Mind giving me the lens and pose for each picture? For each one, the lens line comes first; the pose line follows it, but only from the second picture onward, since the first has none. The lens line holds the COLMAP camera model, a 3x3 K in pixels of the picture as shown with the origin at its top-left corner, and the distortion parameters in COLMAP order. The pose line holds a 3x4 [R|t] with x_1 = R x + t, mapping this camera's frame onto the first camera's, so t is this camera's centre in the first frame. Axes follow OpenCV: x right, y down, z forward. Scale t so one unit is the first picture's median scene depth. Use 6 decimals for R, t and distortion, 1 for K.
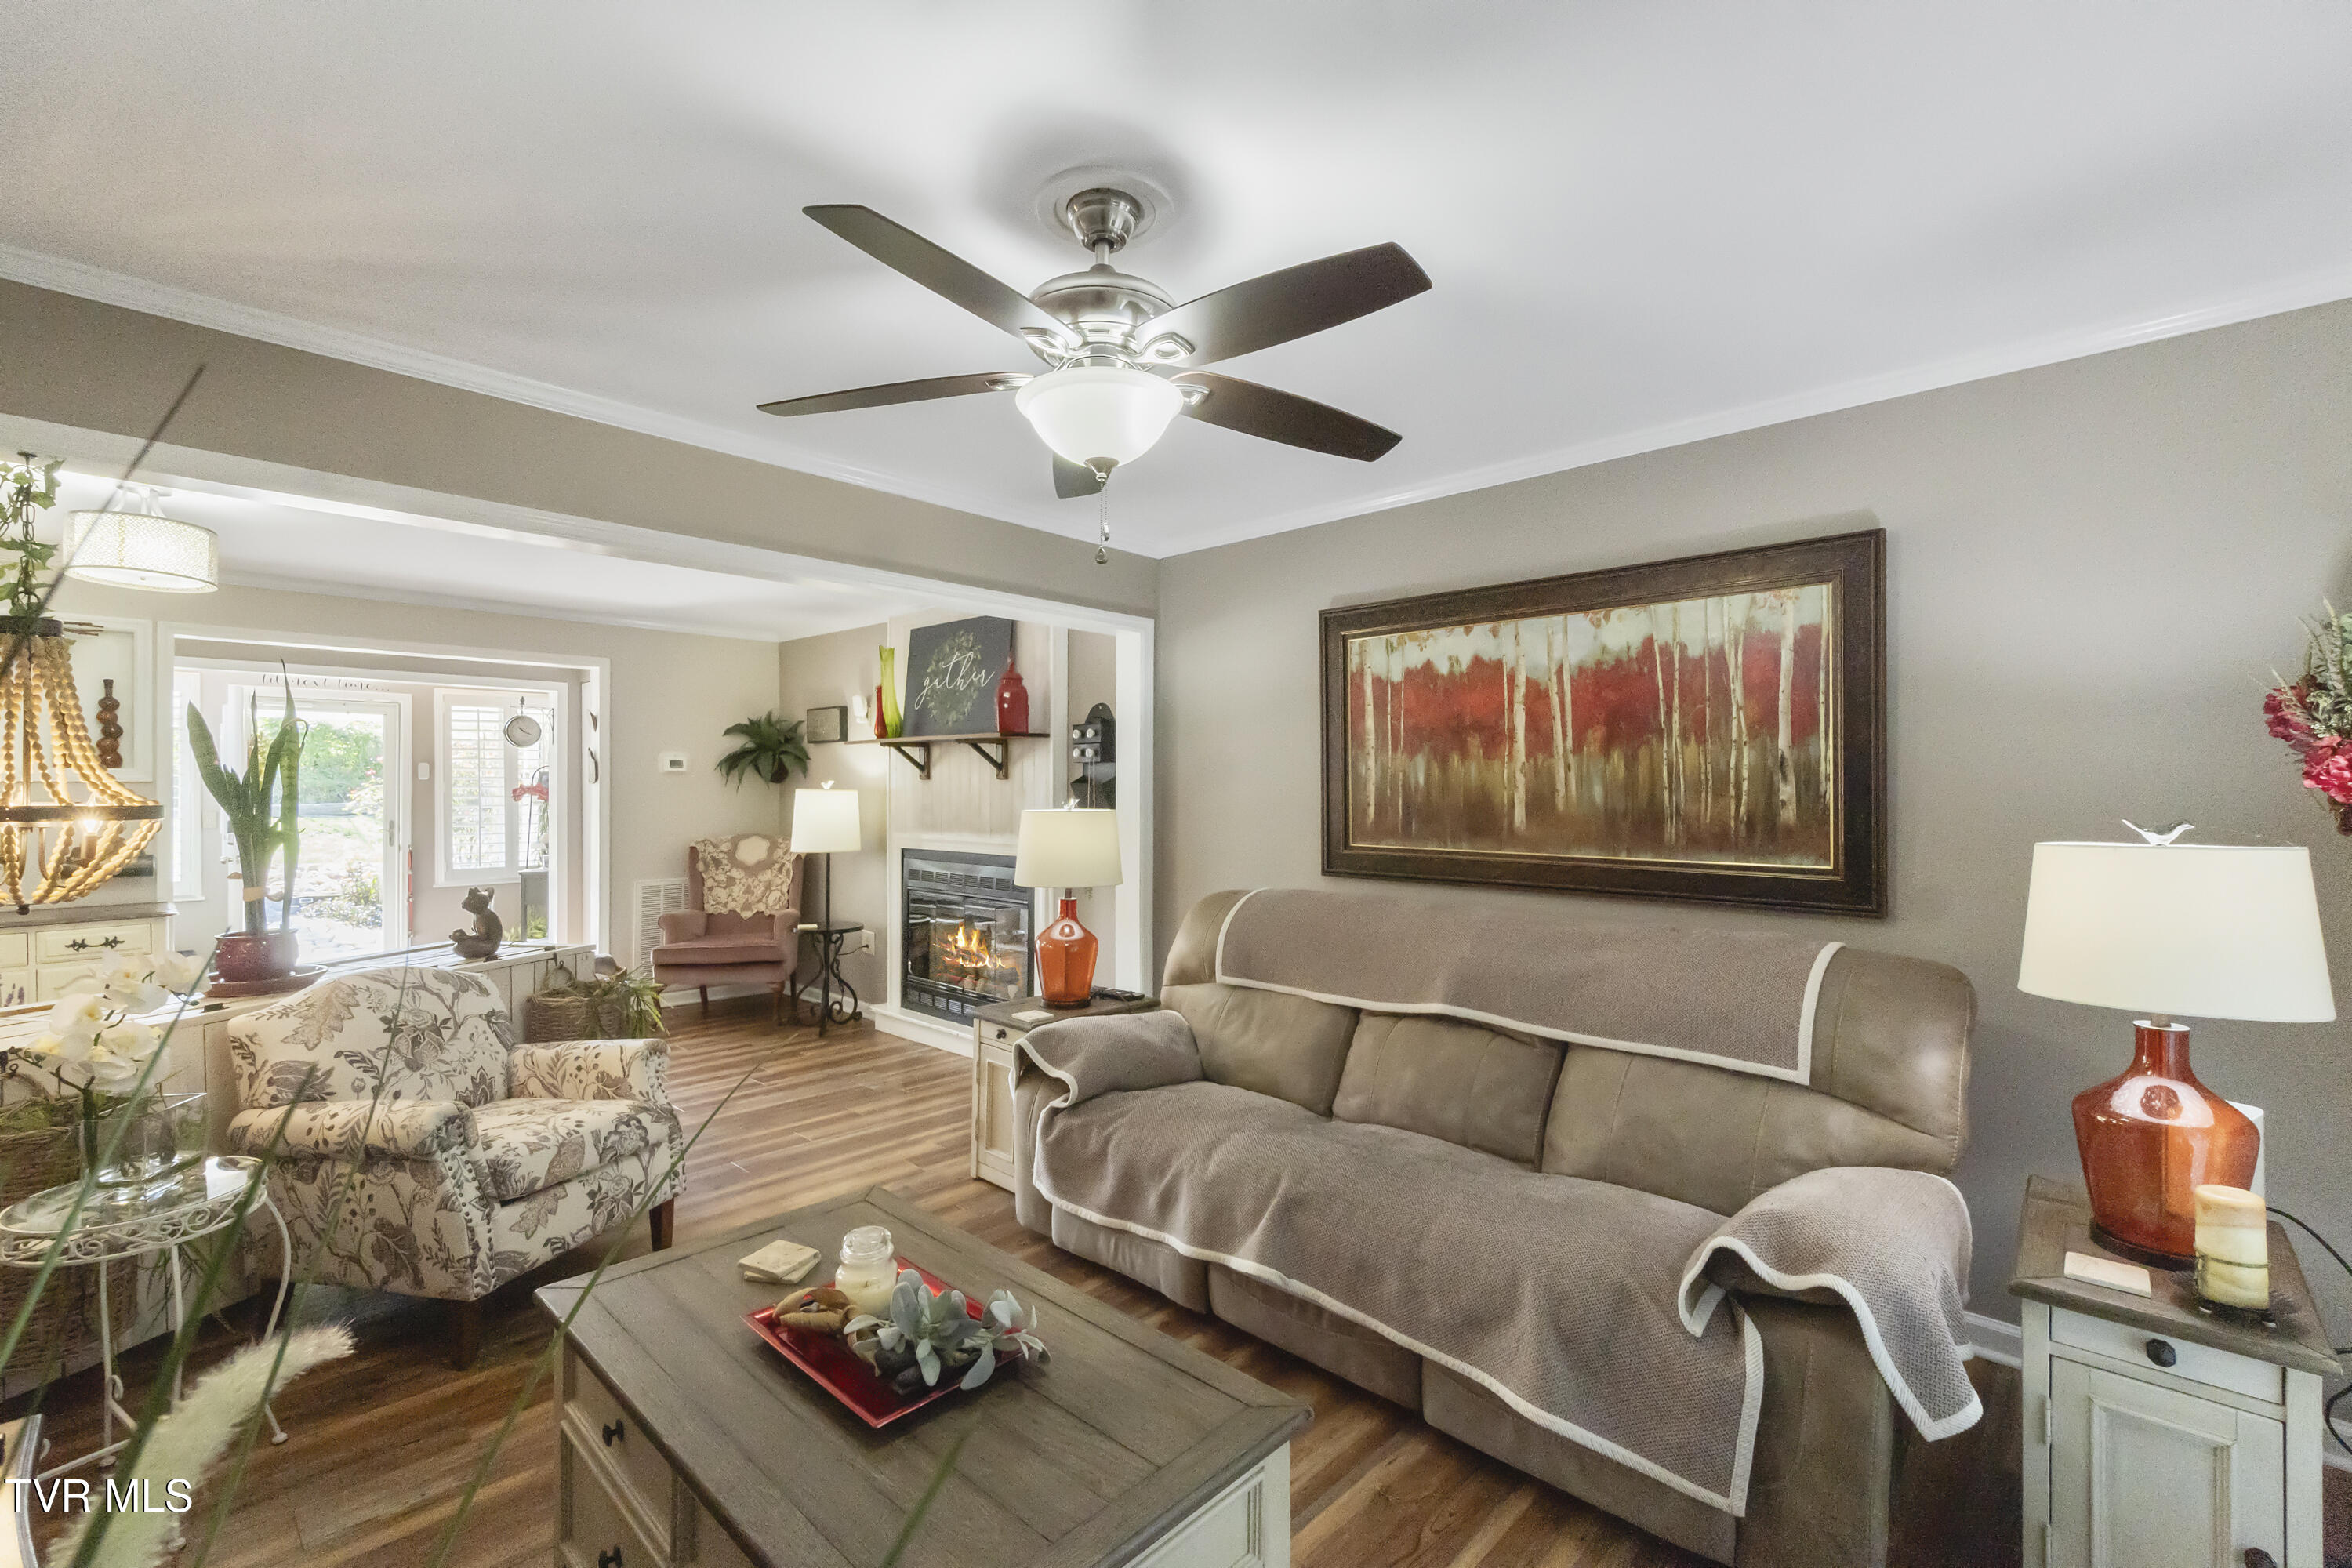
lens RADIAL K [[1020.0, 0, 1167.5], [0, 1020.0, 791.1], [0, 0, 1]] dist [-0.005680, 0.001046]
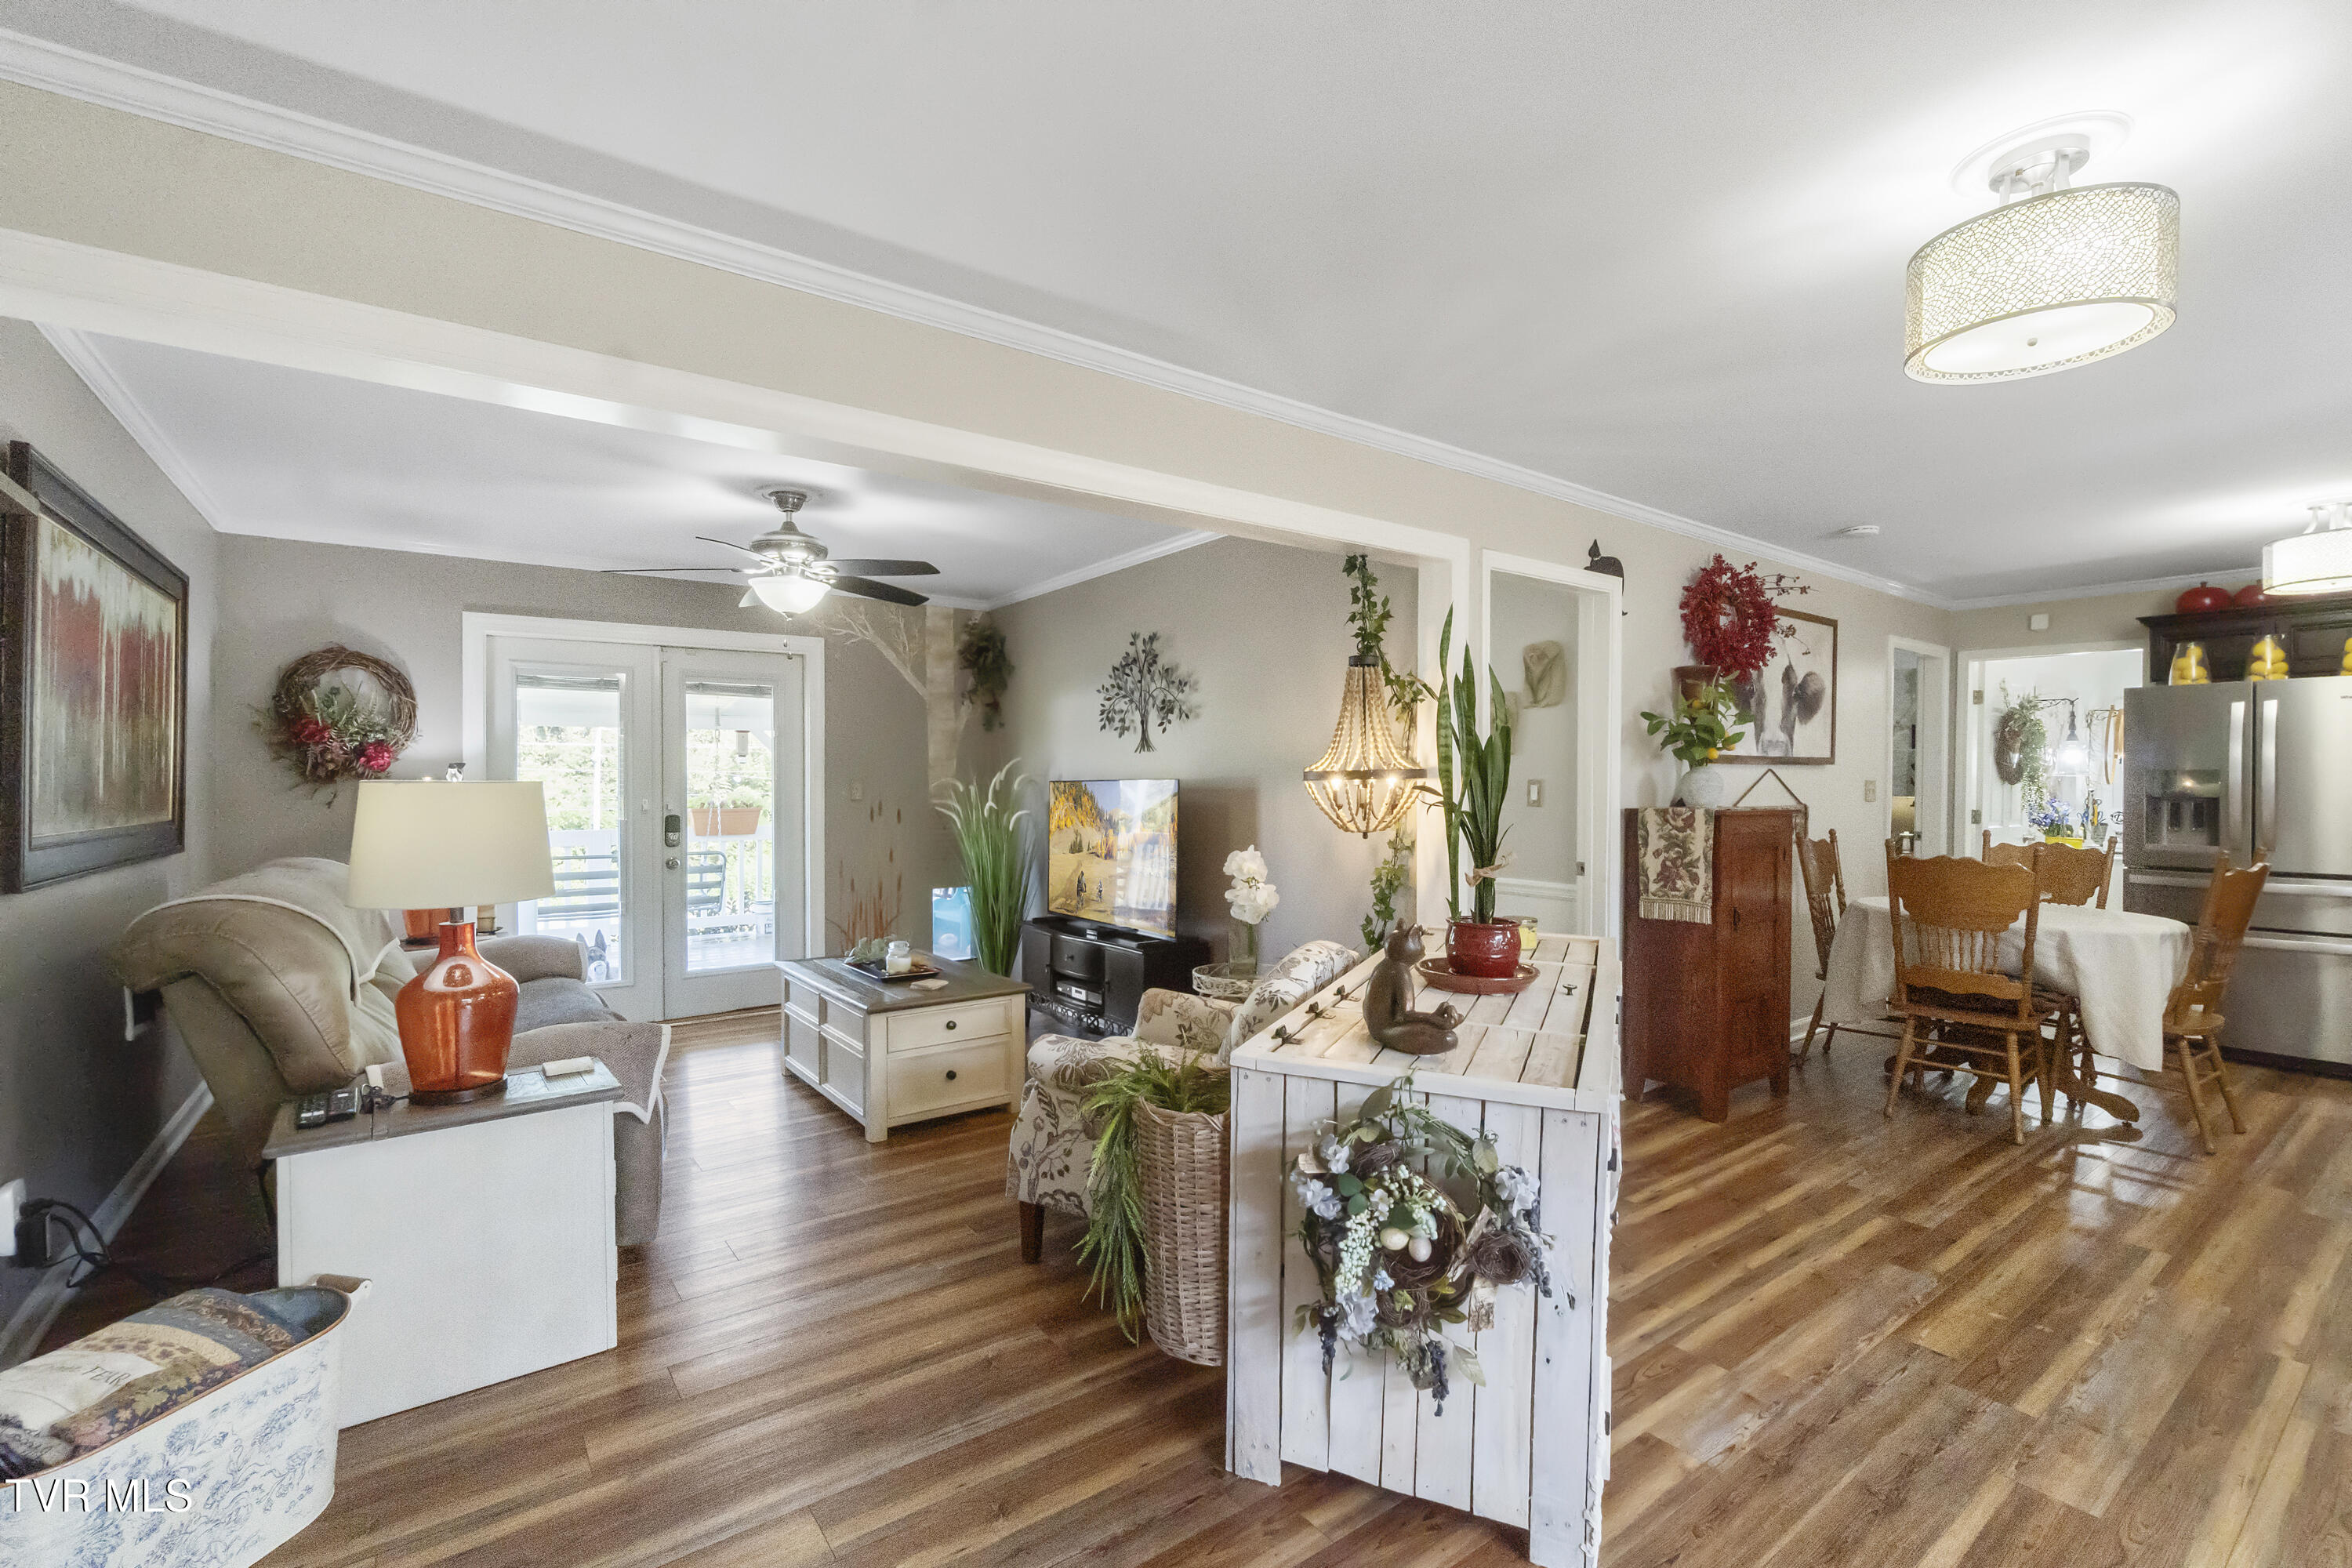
lens RADIAL K [[1020.0, 0, 1175.2], [0, 1020.0, 789.0], [0, 0, 1]] dist [-0.005680, 0.001046]
pose [[-0.985183, -0.003712, 0.171468, -0.670218], [-0.002522, 0.999971, 0.007156, 0.019330], [-0.171490, 0.006617, -0.985164, 1.616881]]
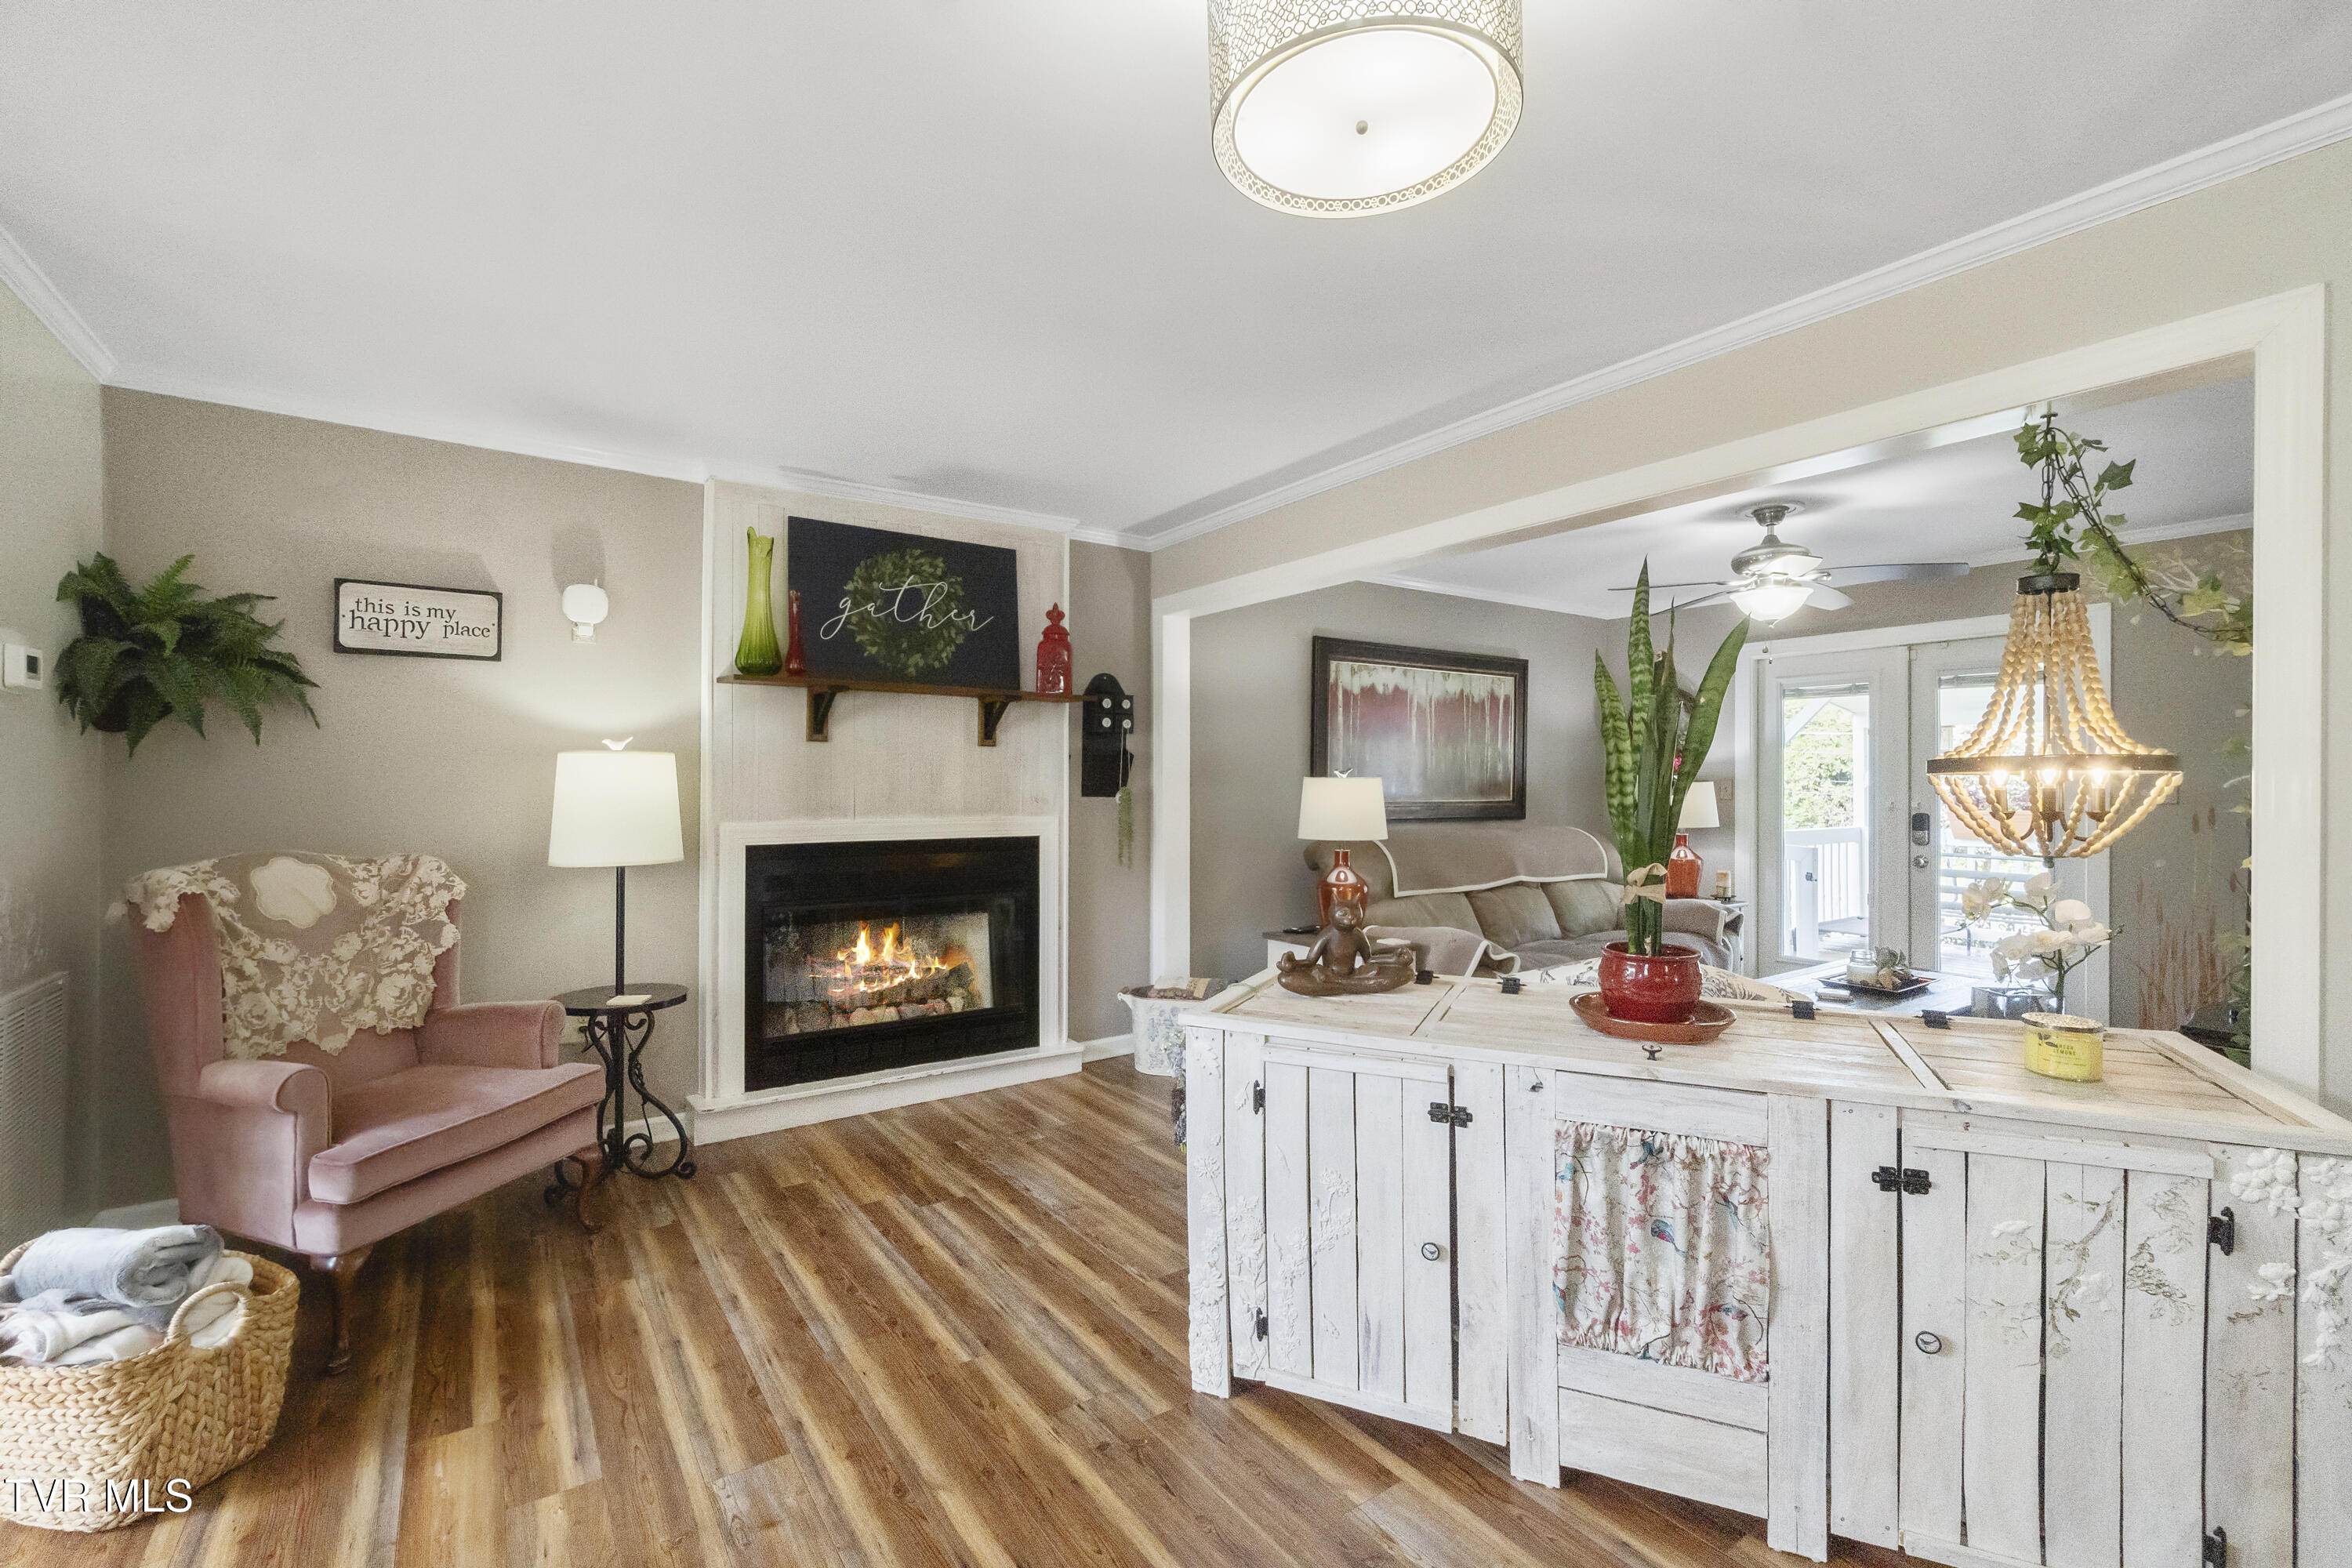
lens RADIAL K [[1020.0, 0, 1174.5], [0, 1020.0, 778.1], [0, 0, 1]] dist [-0.005680, 0.001046]
pose [[0.198674, 0.000394, 0.980066, -1.395031], [-0.001843, 0.999998, -0.000029, 0.021322], [-0.980064, -0.001800, 0.198674, 1.005242]]
